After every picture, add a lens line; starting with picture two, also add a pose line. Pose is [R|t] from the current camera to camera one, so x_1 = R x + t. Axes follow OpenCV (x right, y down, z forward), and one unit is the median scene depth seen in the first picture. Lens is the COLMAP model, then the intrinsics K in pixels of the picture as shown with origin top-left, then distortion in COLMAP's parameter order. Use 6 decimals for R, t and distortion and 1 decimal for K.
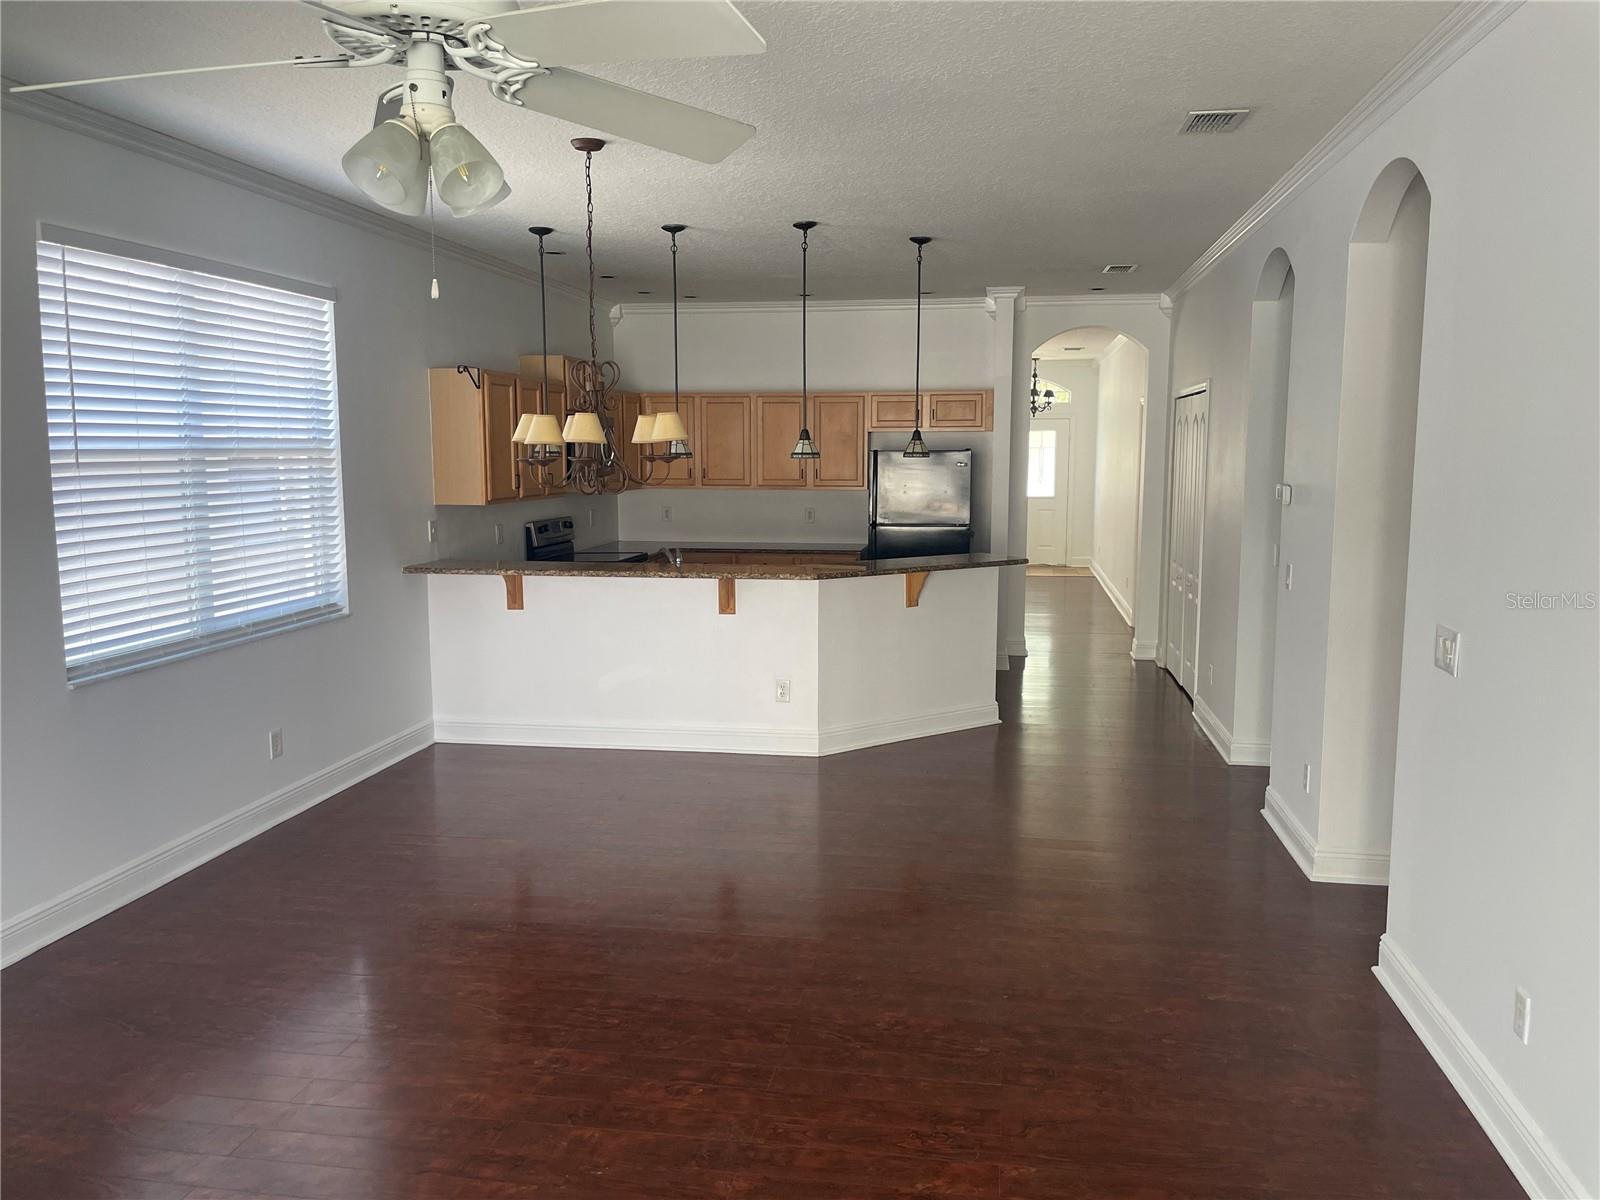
lens RADIAL K [[1210.8, 0, 800.8], [0, 1210.8, 610.9], [0, 0, 1]] dist [0.083712, -0.117113]
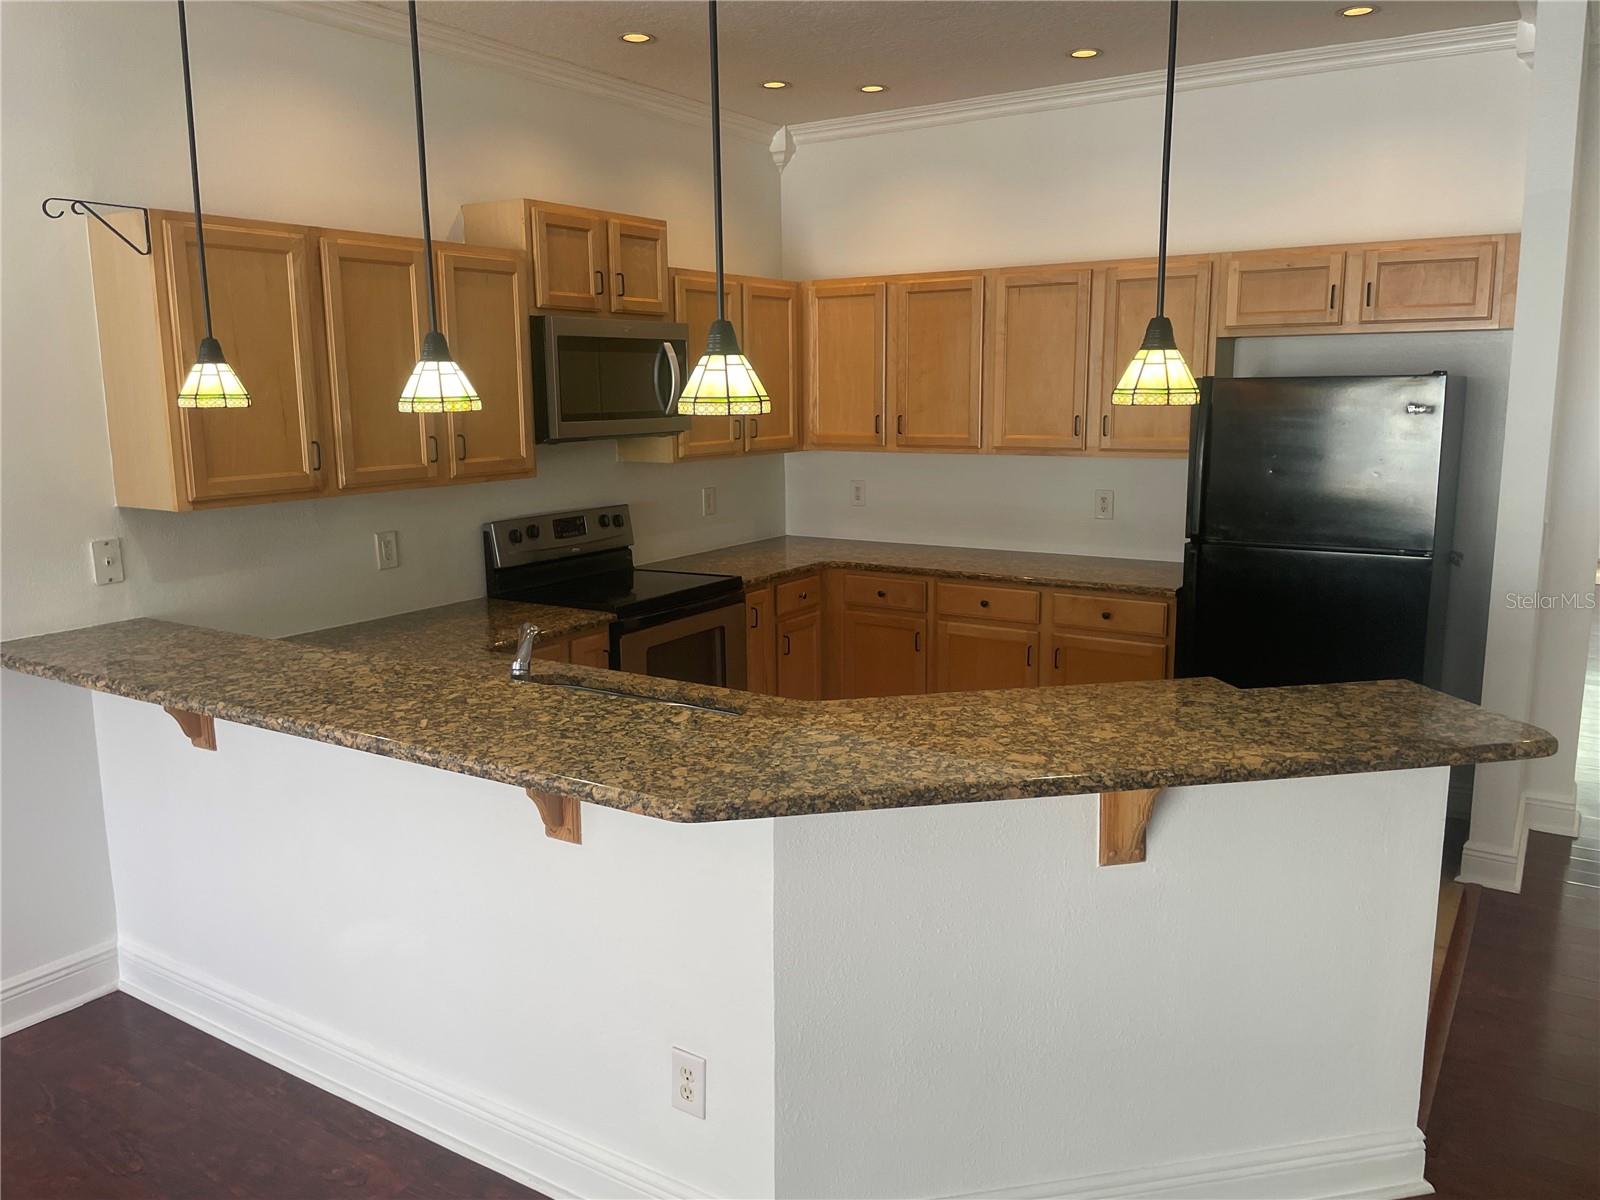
lens RADIAL K [[1210.8, 0, 798.4], [0, 1210.8, 589.6], [0, 0, 1]] dist [0.083712, -0.117113]
pose [[0.914779, 0.057476, -0.399844, 0.105477], [-0.041089, 0.997931, 0.049442, -0.067255], [0.401859, -0.028799, 0.915249, 0.500693]]
